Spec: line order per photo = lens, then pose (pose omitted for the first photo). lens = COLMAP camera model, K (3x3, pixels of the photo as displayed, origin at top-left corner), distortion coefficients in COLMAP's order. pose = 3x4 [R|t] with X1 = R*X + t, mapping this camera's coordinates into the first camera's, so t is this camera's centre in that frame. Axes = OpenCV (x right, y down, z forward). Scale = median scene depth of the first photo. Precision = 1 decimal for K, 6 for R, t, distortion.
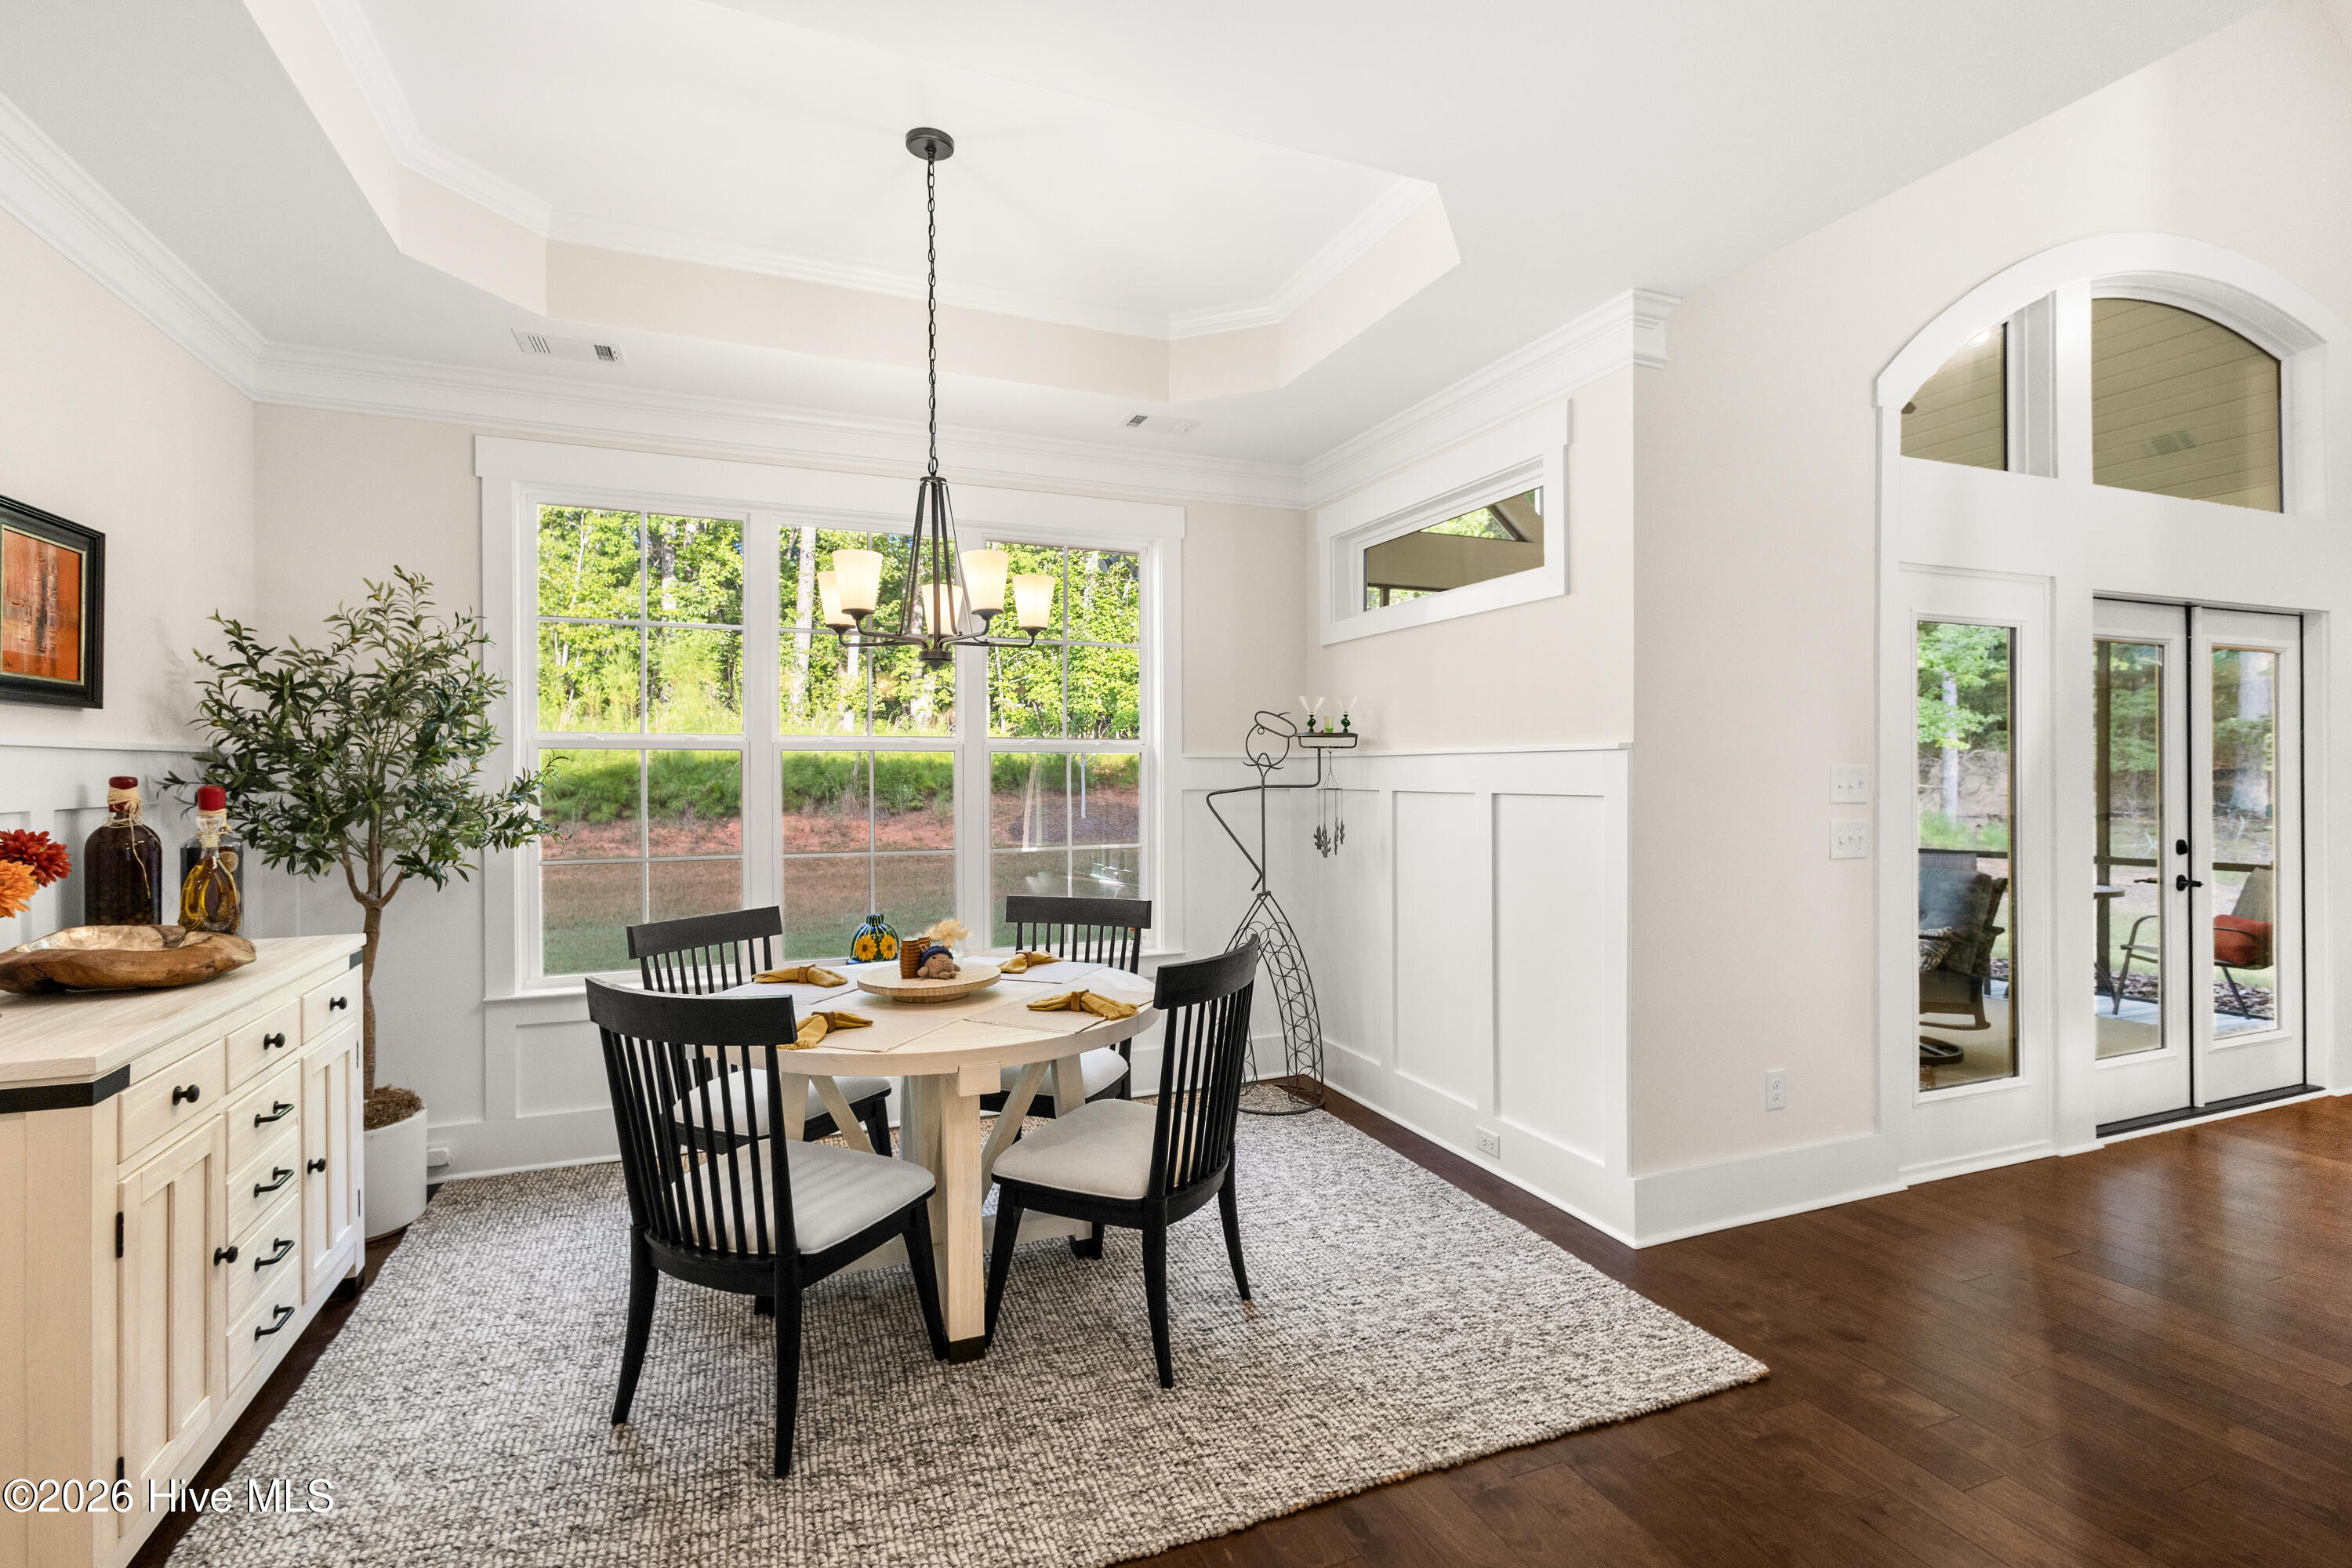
lens RADIAL K [[1089.8, 0, 1179.1], [0, 1089.8, 782.3], [0, 0, 1]] dist [0.011875, -0.000300]
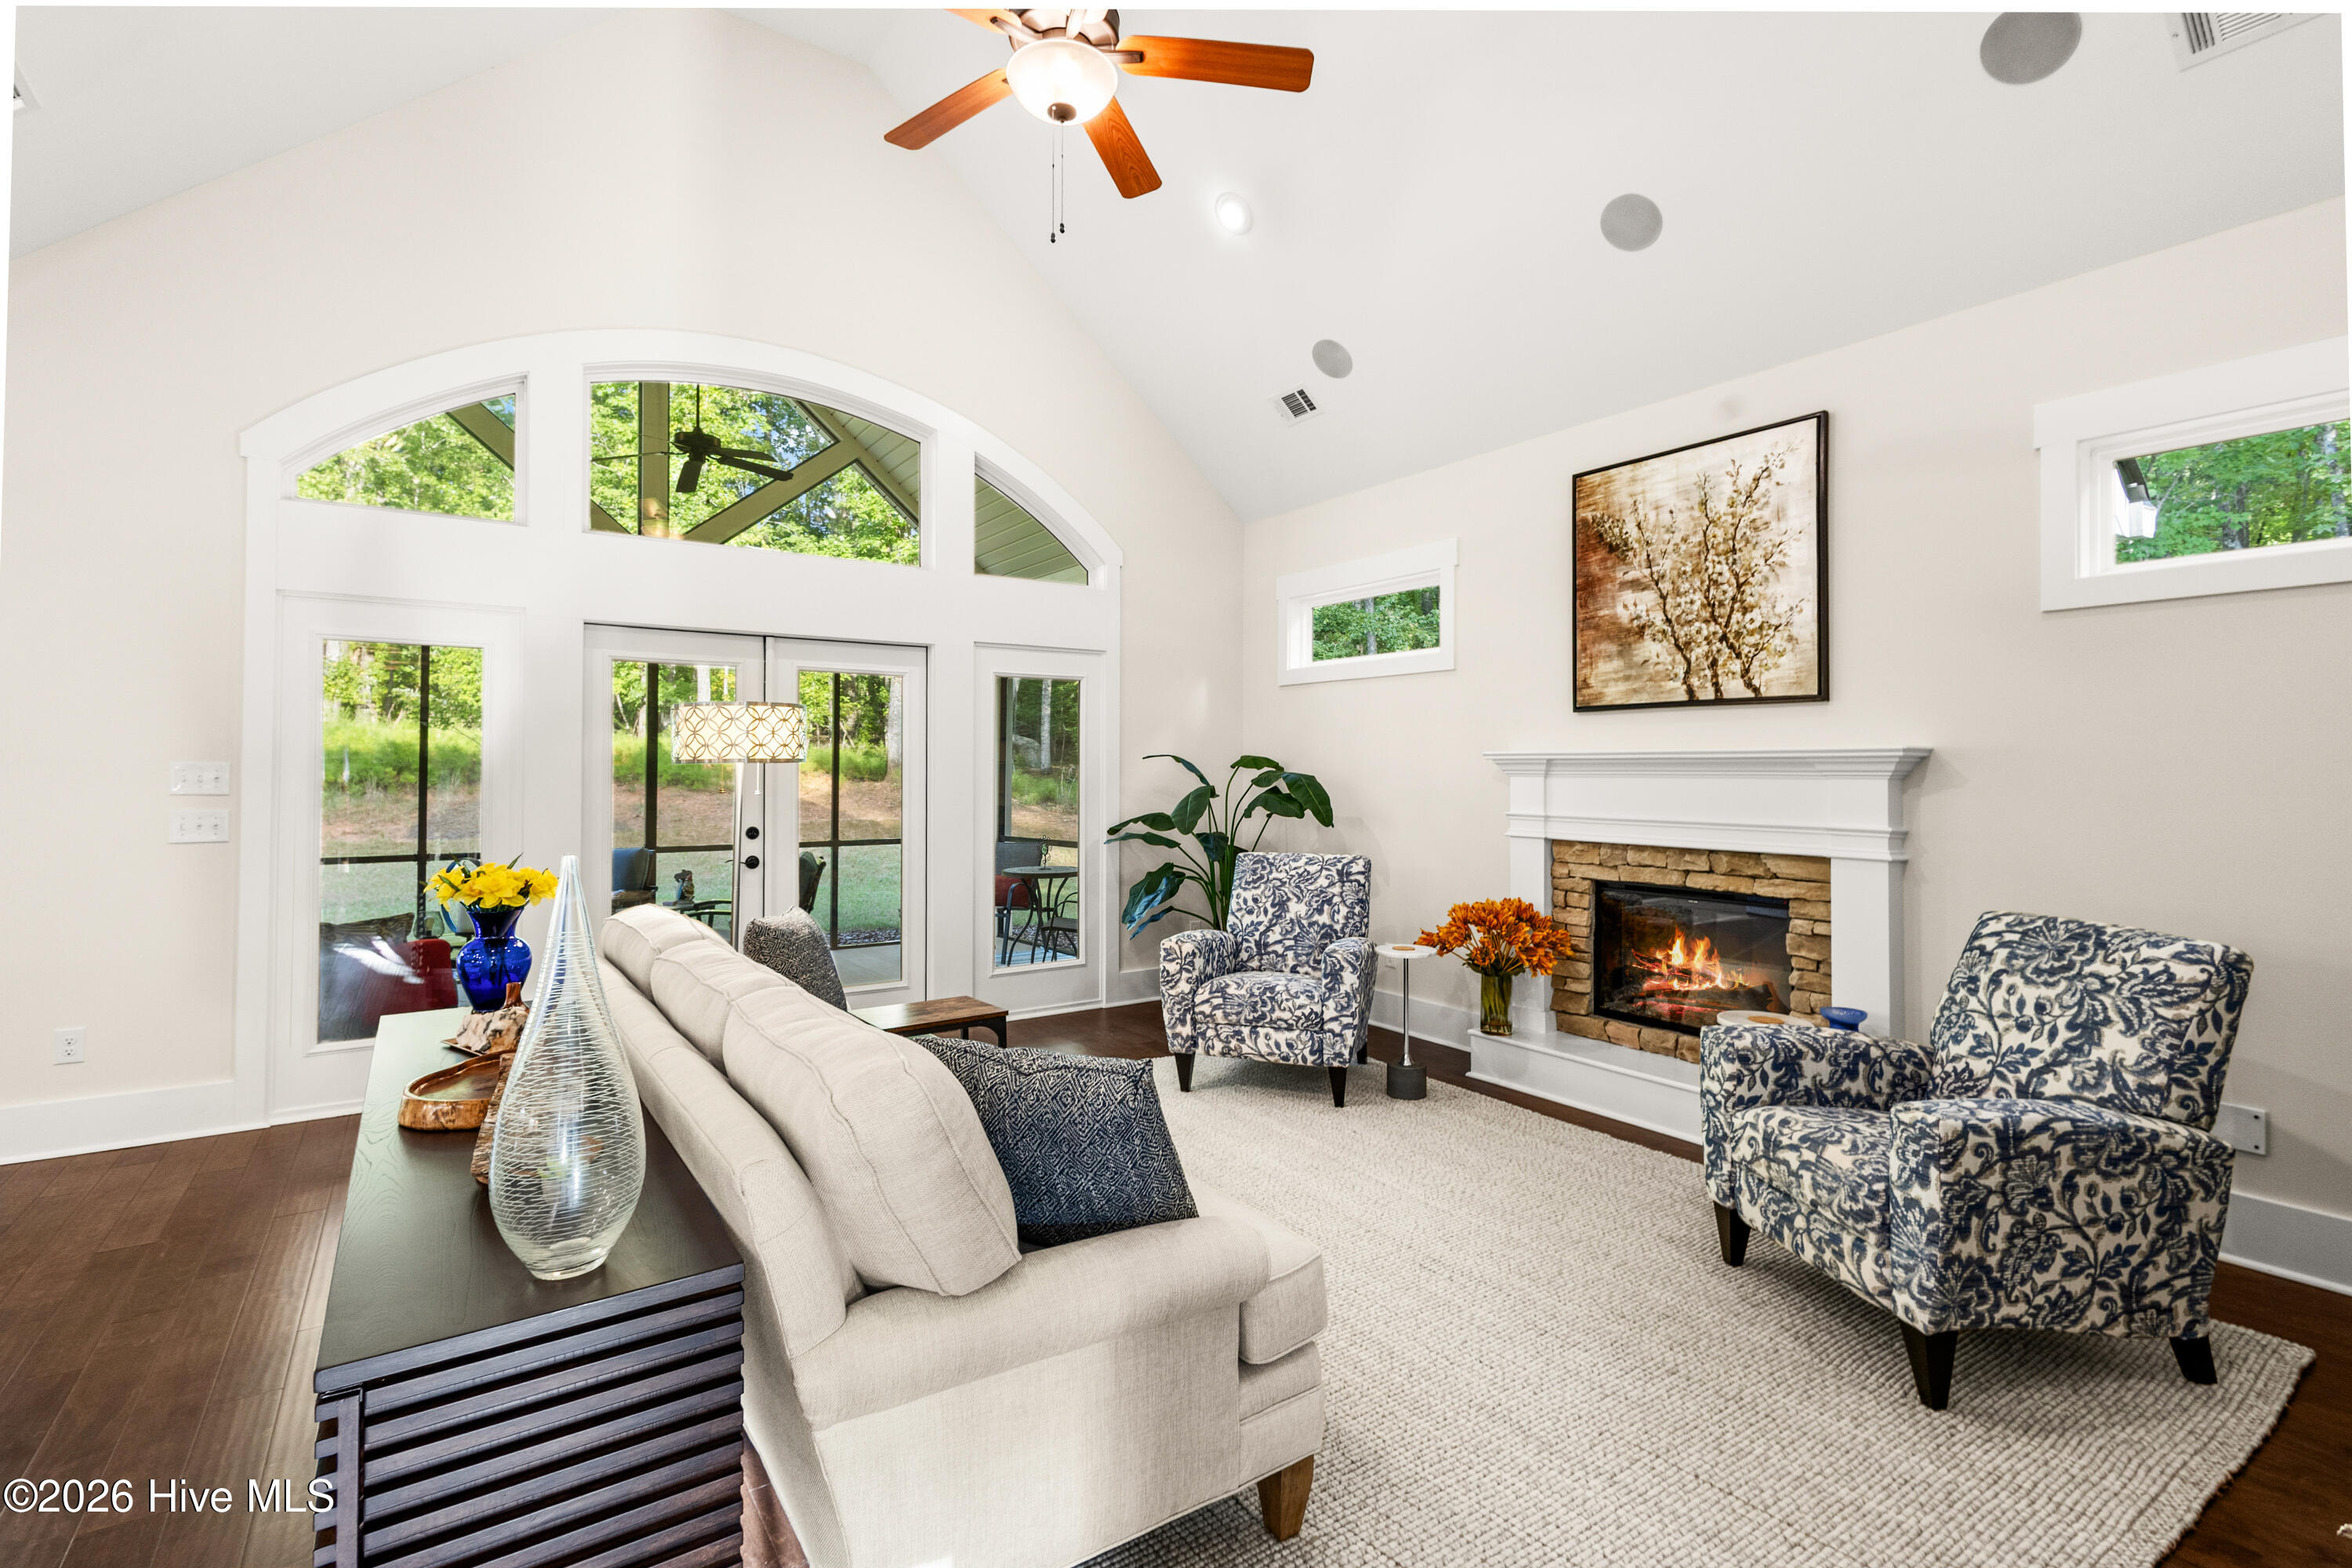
lens RADIAL K [[1093.7, 0, 1175.4], [0, 1093.7, 755.4], [0, 0, 1]] dist [0.021040, -0.010125]
pose [[0.978337, 0.010698, 0.206740, 1.304576], [-0.006195, 0.999730, -0.022412, -0.002554], [-0.206924, 0.020646, 0.978139, -0.340224]]
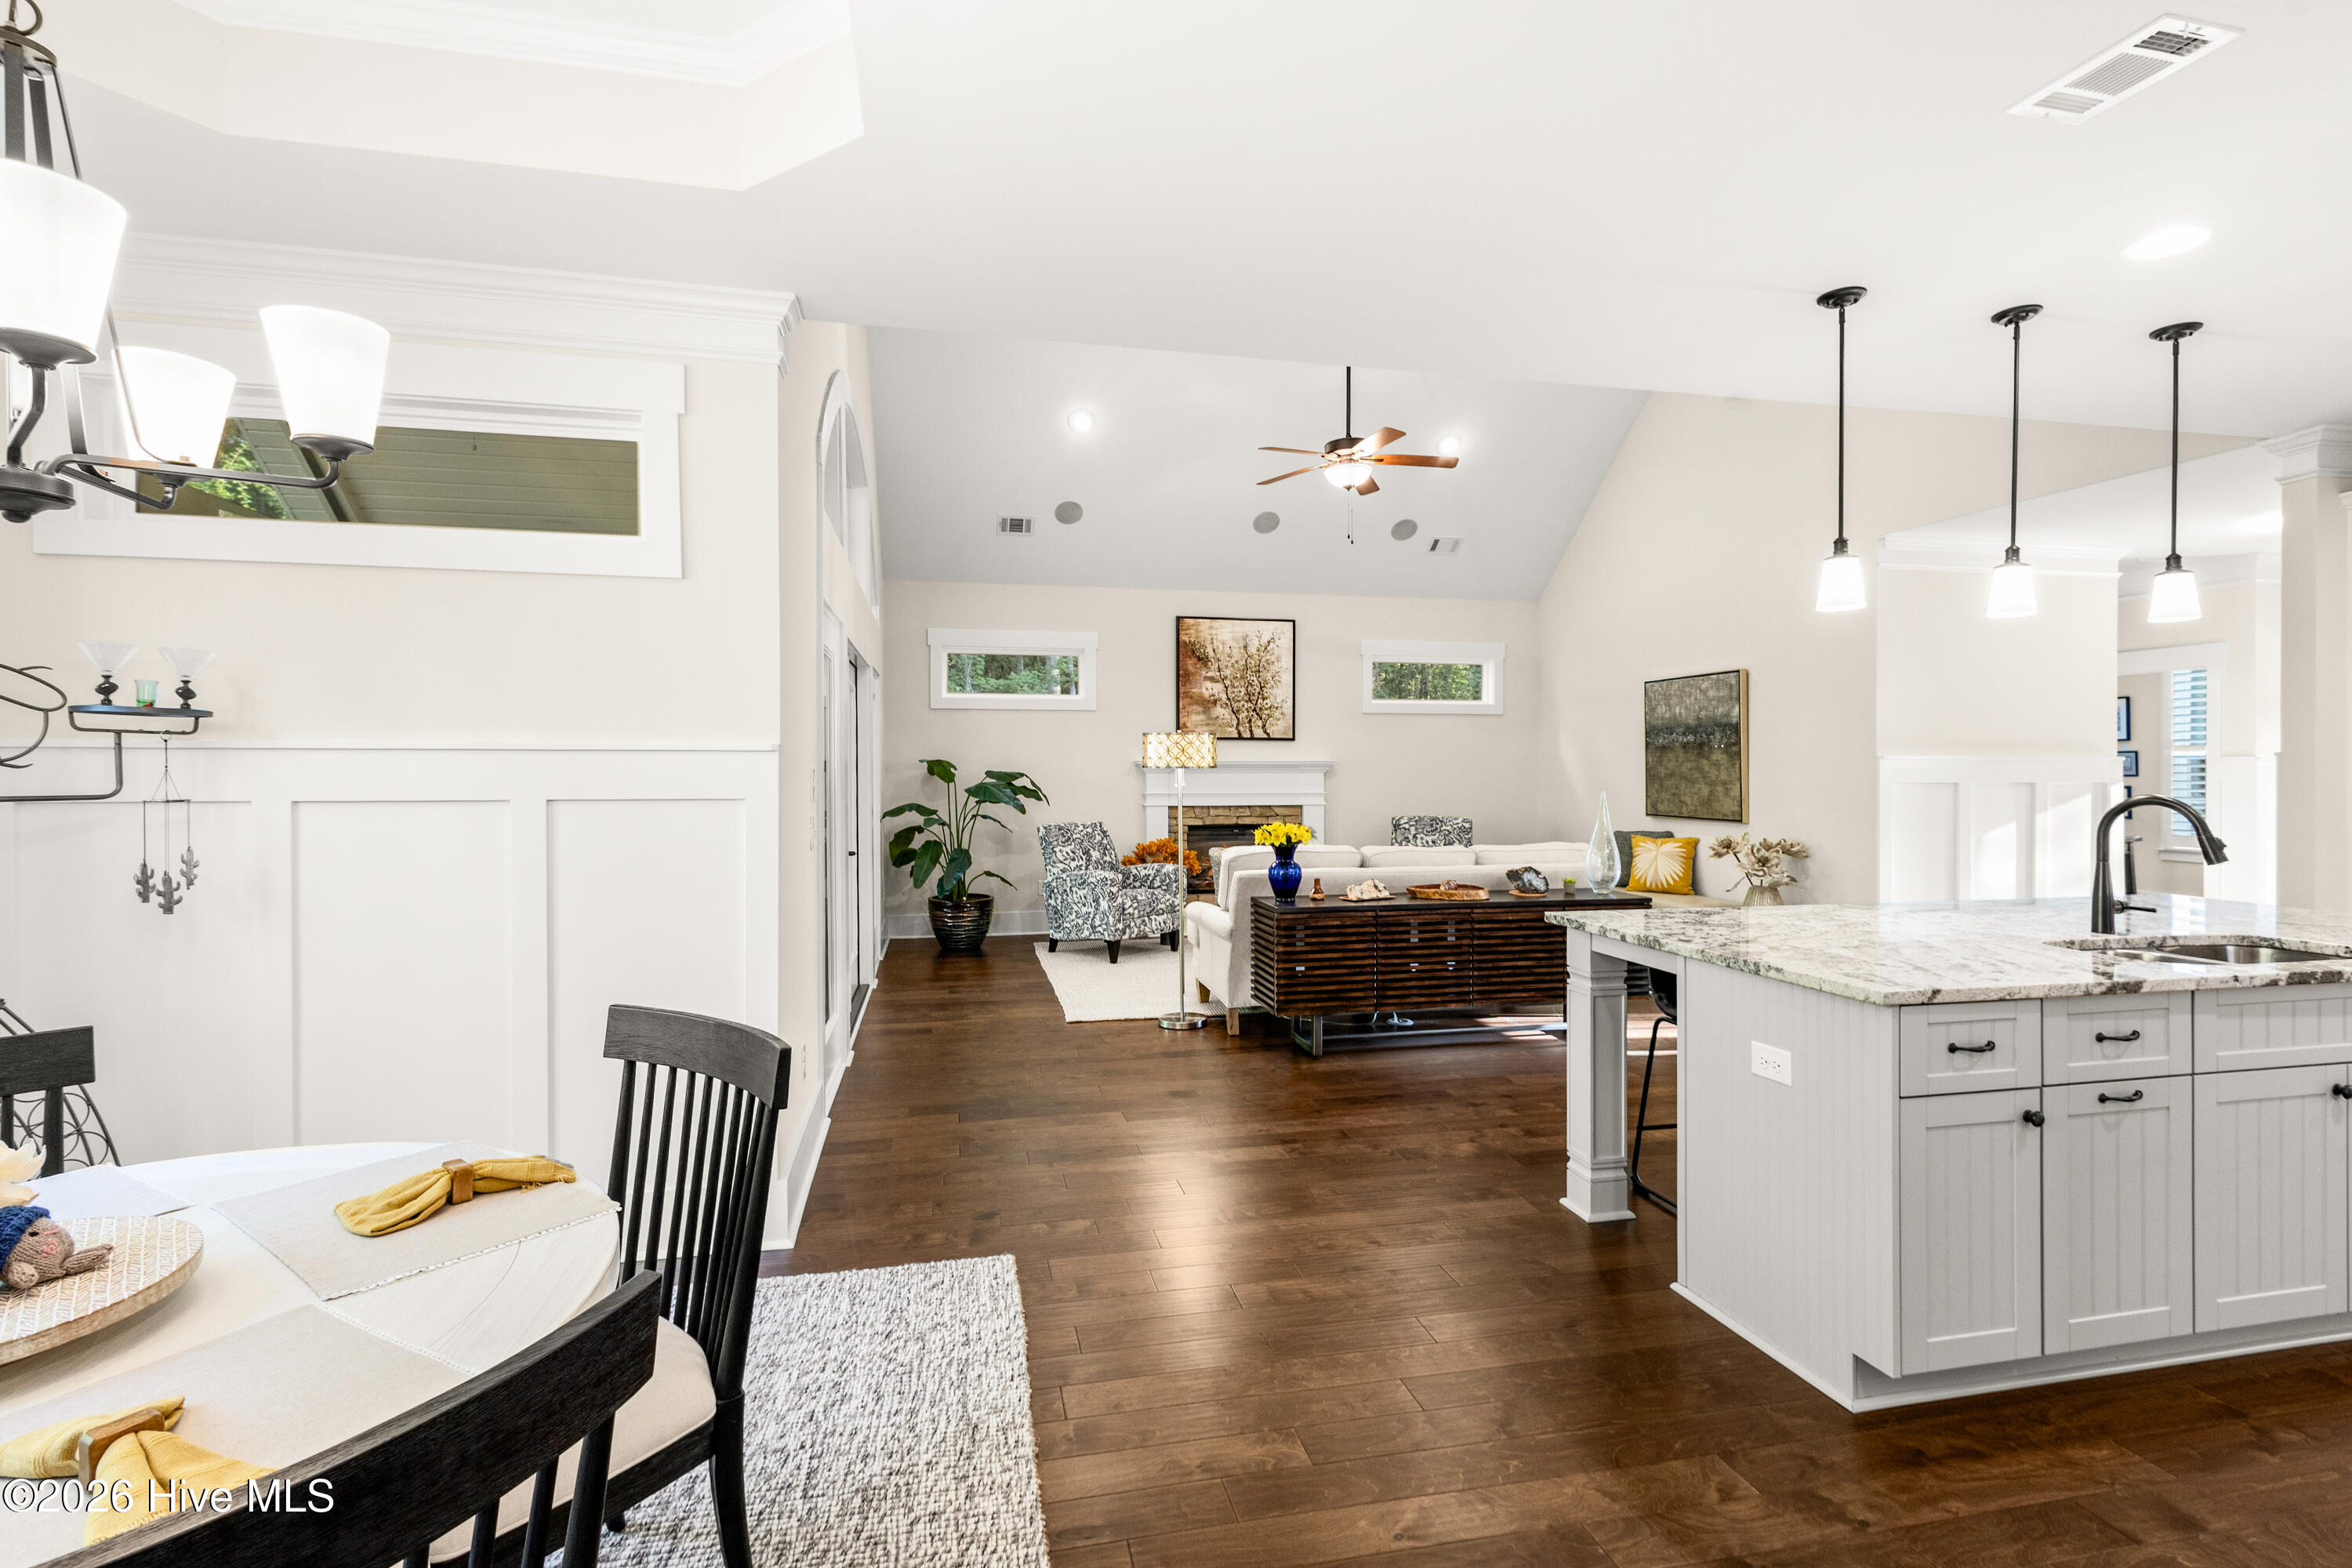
lens RADIAL K [[1089.8, 0, 1179.1], [0, 1089.8, 782.3], [0, 0, 1]] dist [0.011875, -0.000300]
pose [[0.174770, -0.007698, 0.984579, -0.429762], [0.007203, 0.999953, 0.006539, -0.004922], [-0.984583, 0.005949, 0.174817, 0.398149]]
